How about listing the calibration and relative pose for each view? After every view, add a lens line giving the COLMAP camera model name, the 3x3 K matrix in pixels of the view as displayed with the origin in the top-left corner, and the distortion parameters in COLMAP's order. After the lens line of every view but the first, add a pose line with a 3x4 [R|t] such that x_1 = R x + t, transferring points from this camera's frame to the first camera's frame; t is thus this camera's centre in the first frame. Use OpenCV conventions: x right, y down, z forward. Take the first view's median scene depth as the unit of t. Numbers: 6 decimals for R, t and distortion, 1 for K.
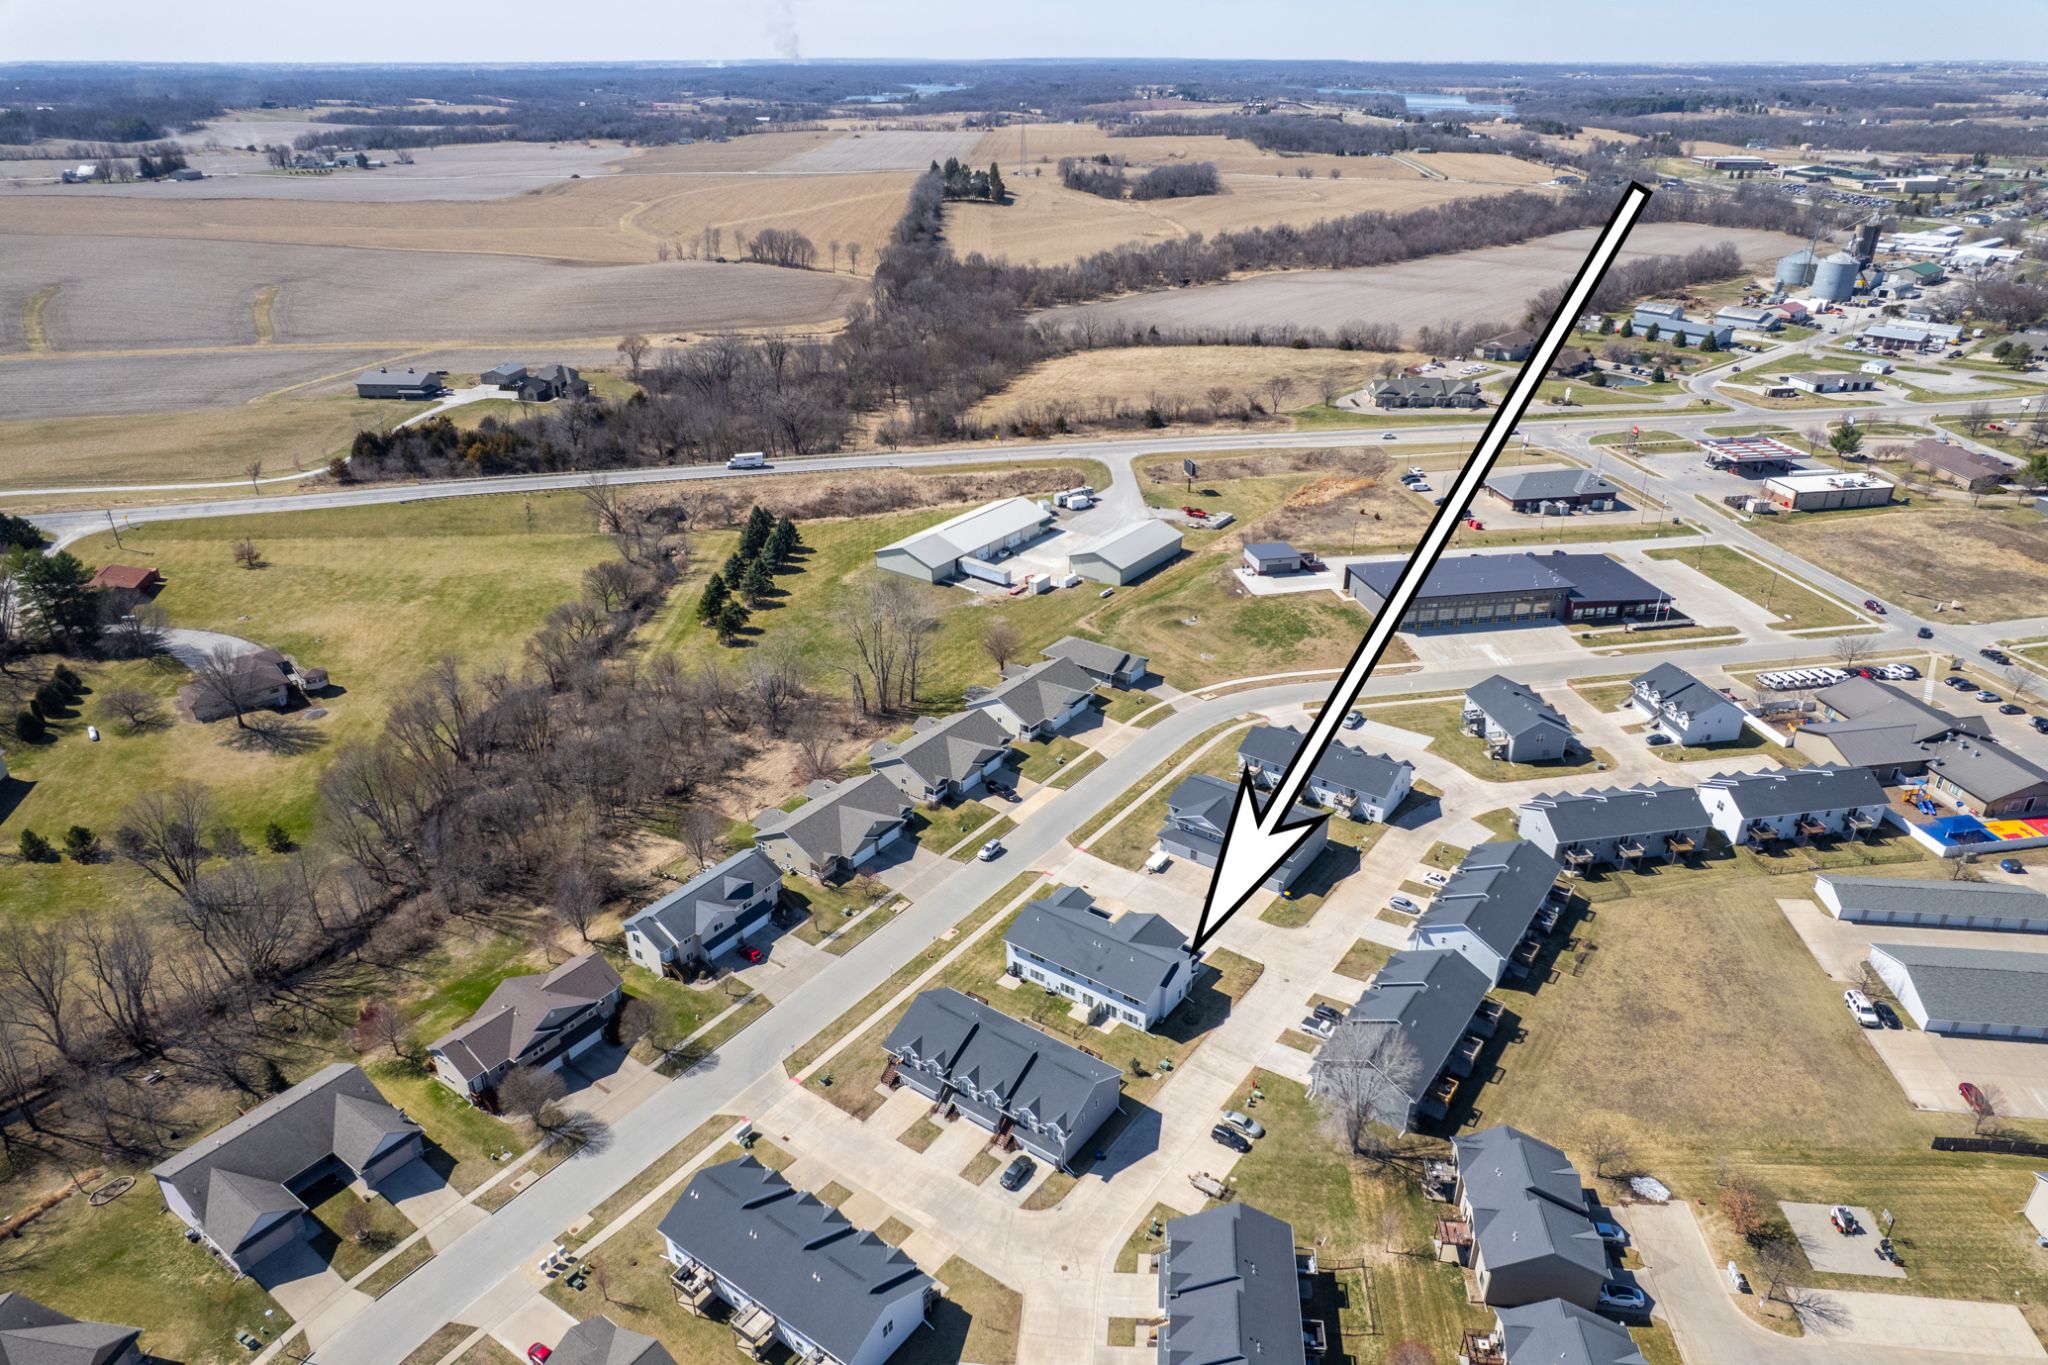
lens RADIAL K [[1283.6, 0, 1045.8], [0, 1283.6, 726.4], [0, 0, 1]] dist [-0.063020, 0.055551]
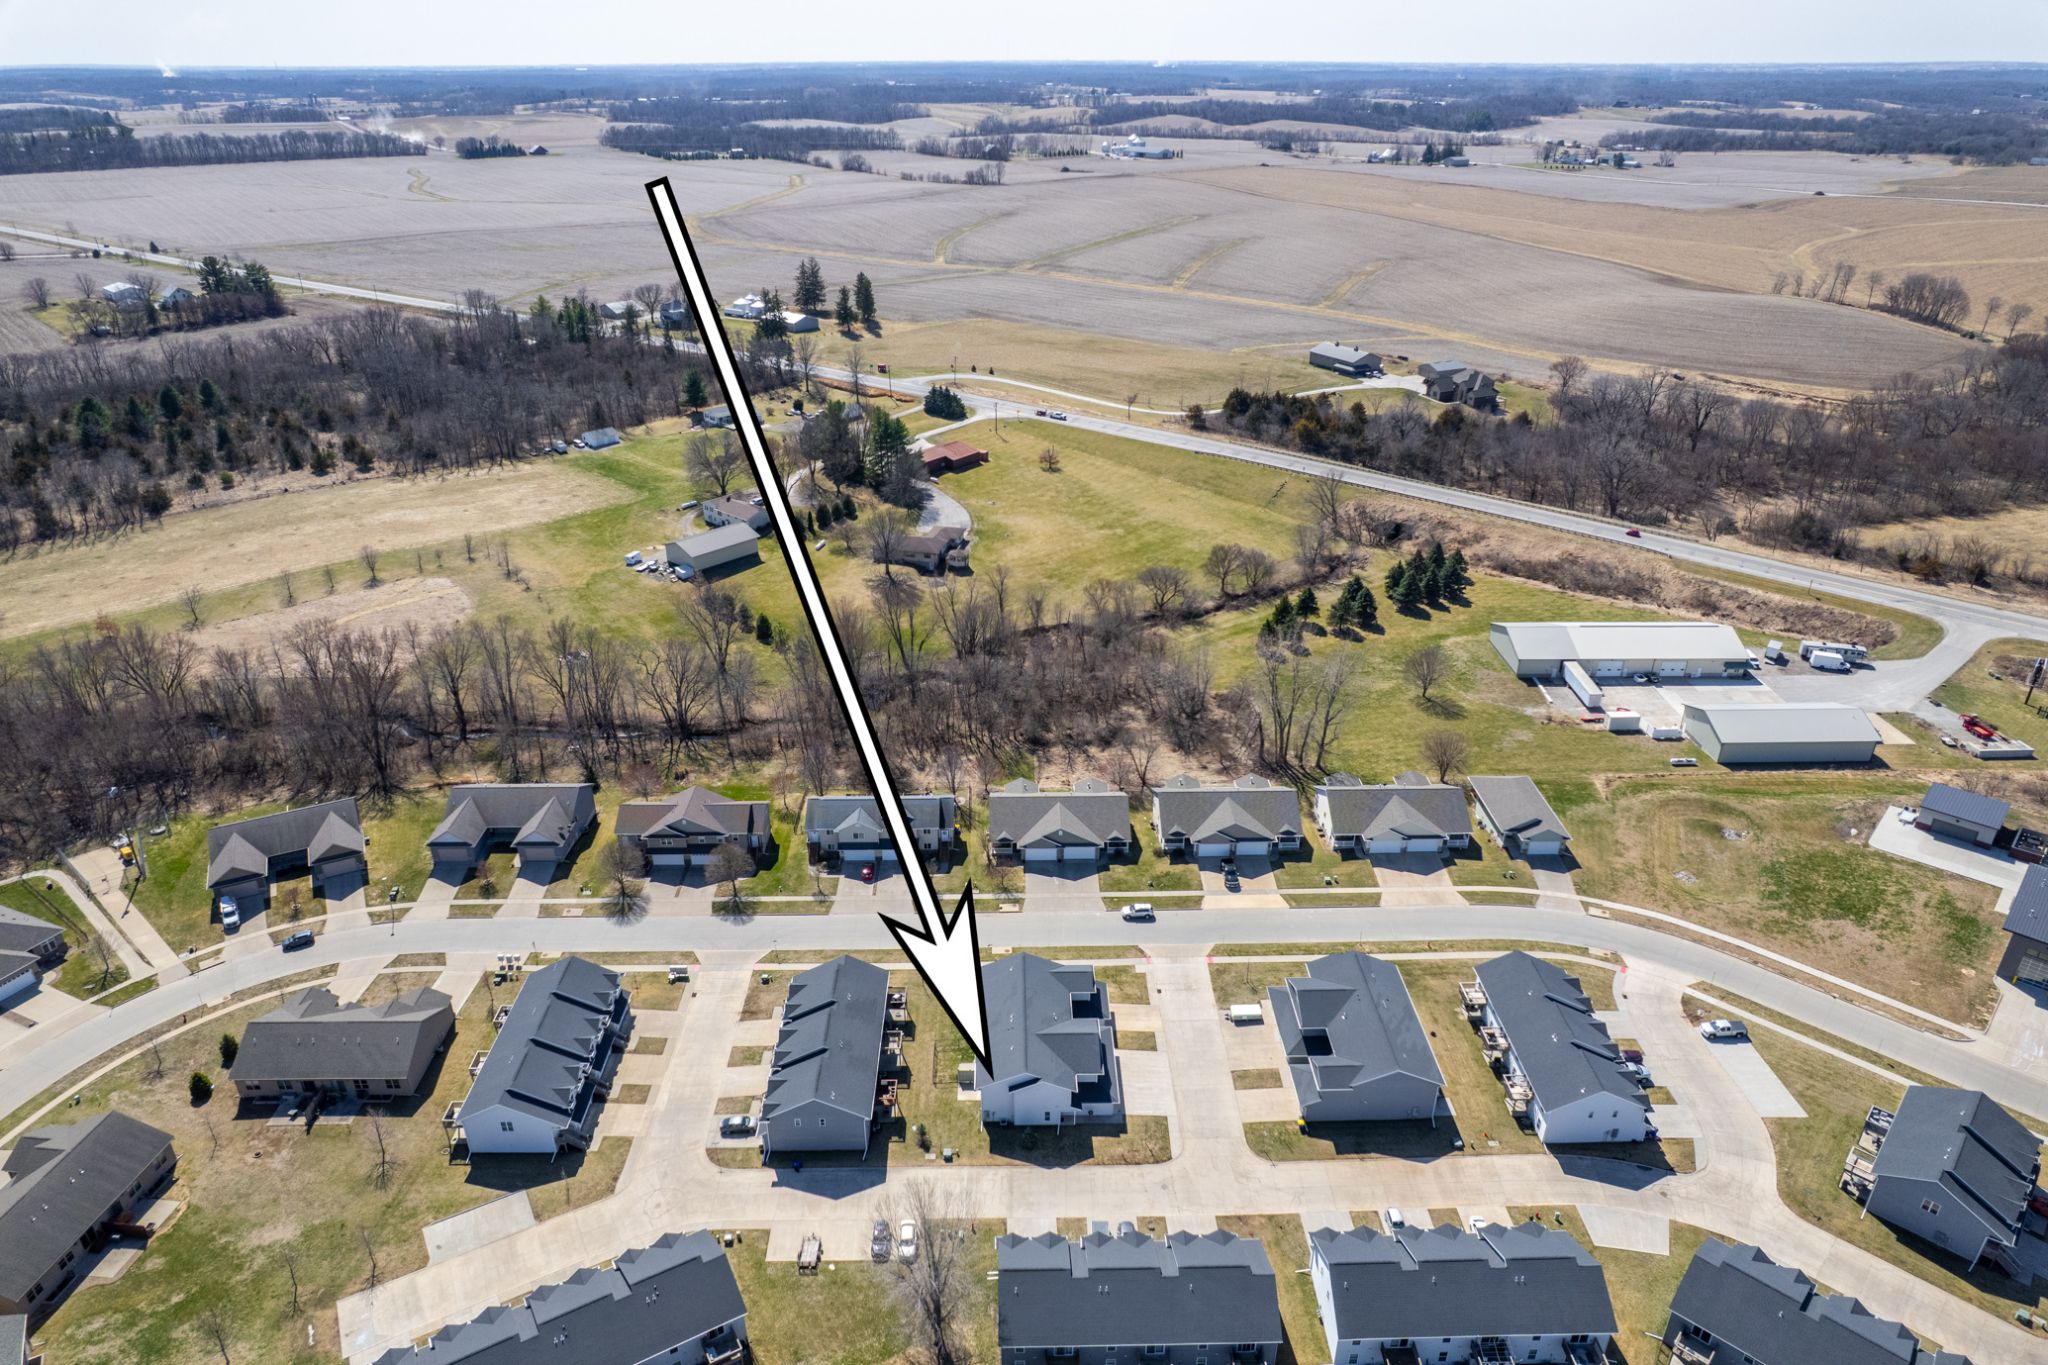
lens RADIAL K [[1310.4, 0, 1027.5], [0, 1310.4, 708.4], [0, 0, 1]] dist [-0.066831, 0.059350]
pose [[0.596704, 0.362460, -0.715937, 0.412293], [-0.376640, 0.914303, 0.148973, -0.115521], [0.708580, 0.180758, 0.682085, 0.204711]]
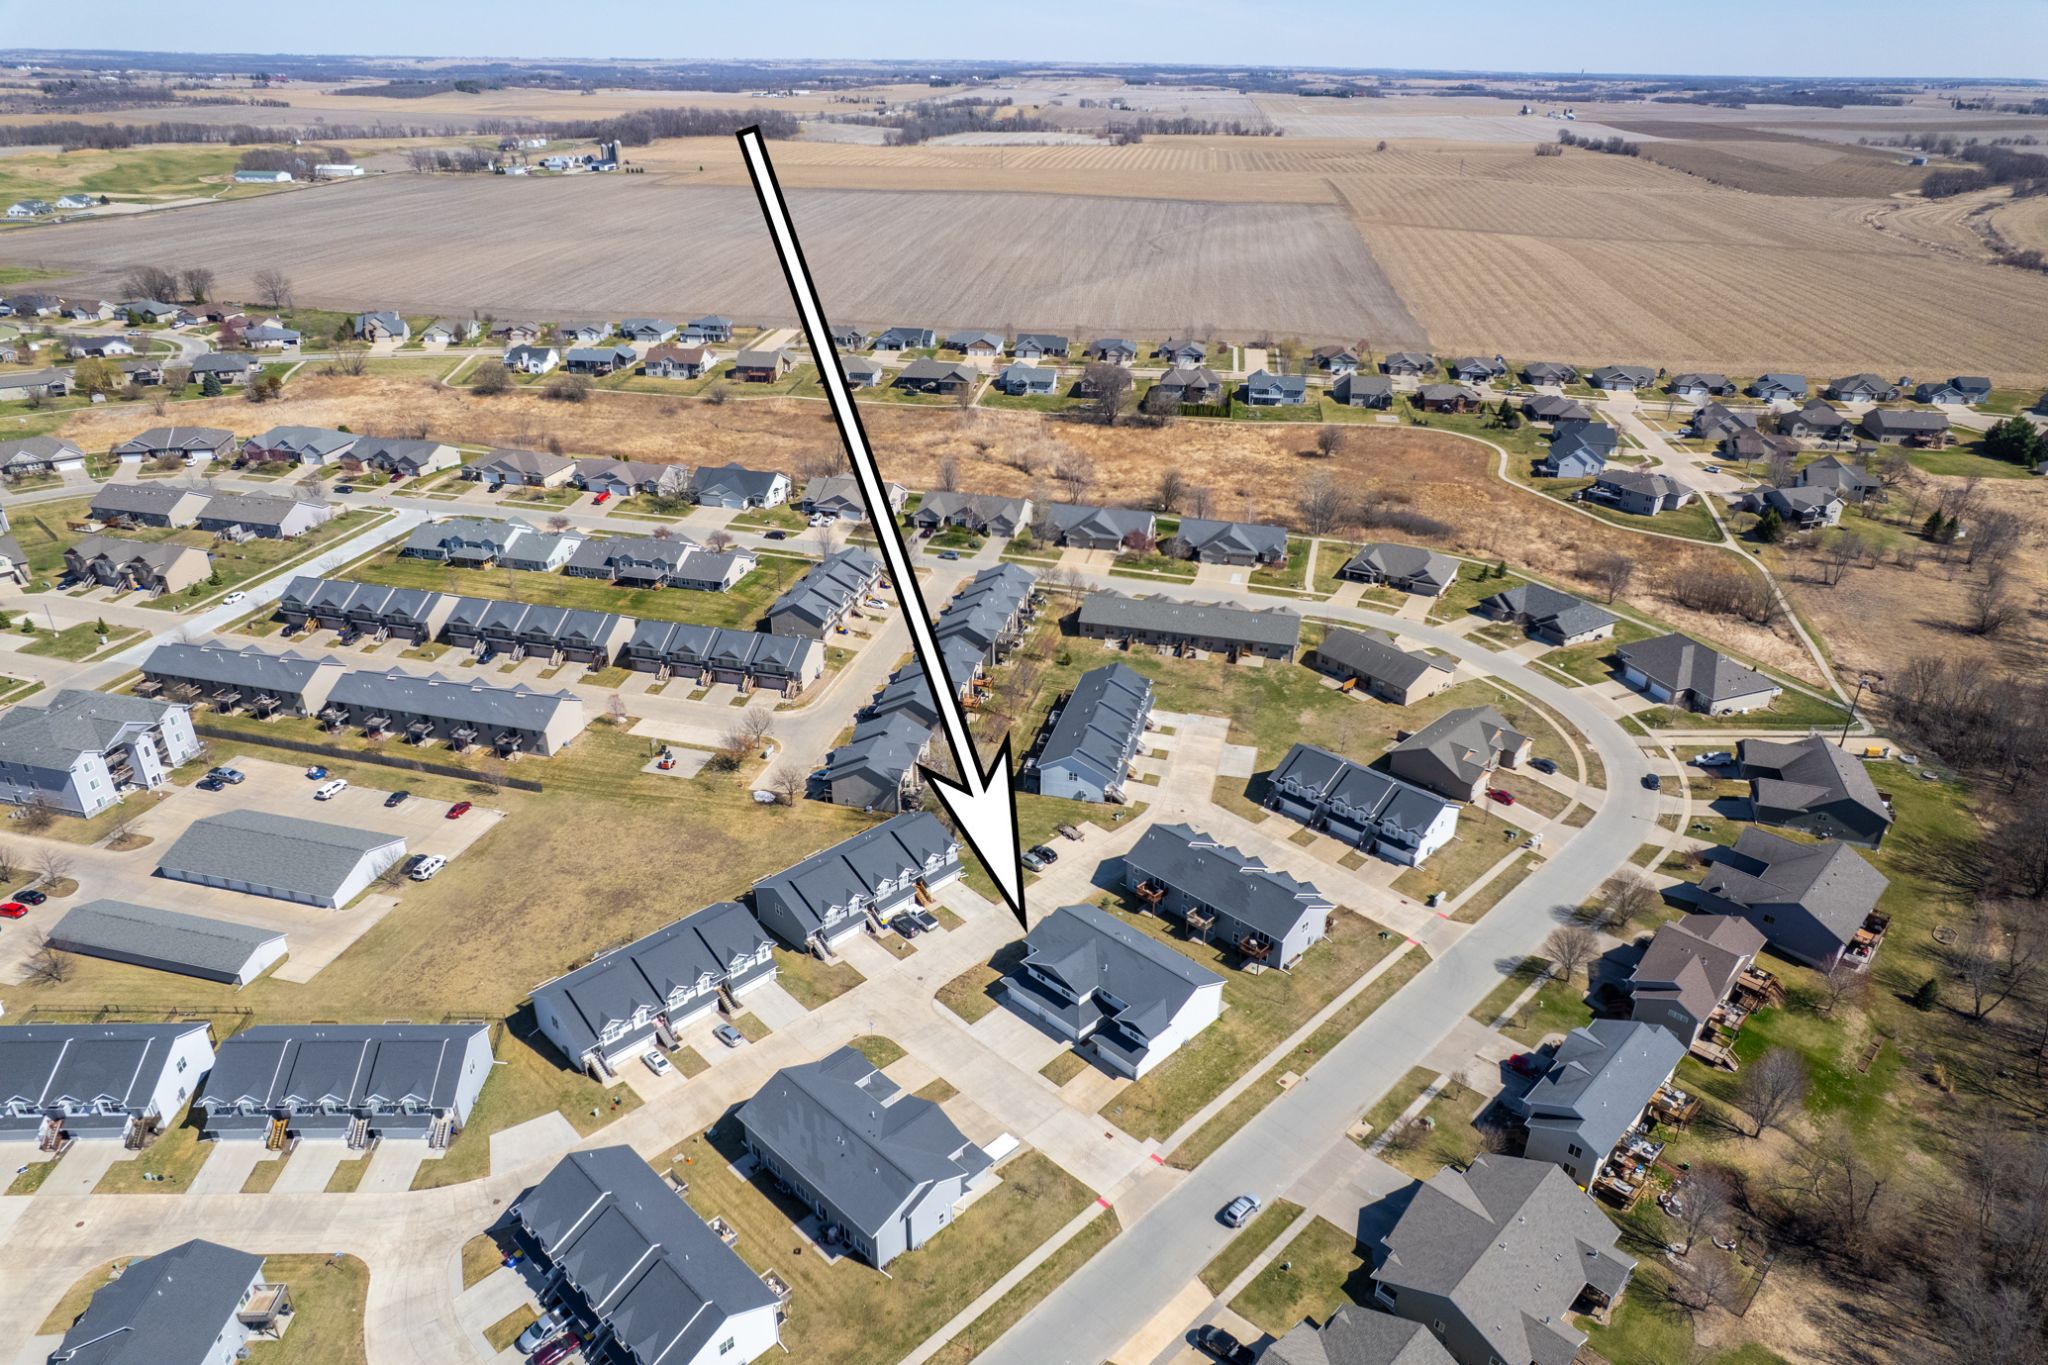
lens RADIAL K [[1310.4, 0, 1027.5], [0, 1310.4, 708.4], [0, 0, 1]] dist [-0.066831, 0.059350]
pose [[-0.987360, -0.077598, 0.138197, -0.005234], [0.067261, 0.584383, 0.808686, -0.456814], [-0.143512, 0.807760, -0.571777, 0.912067]]
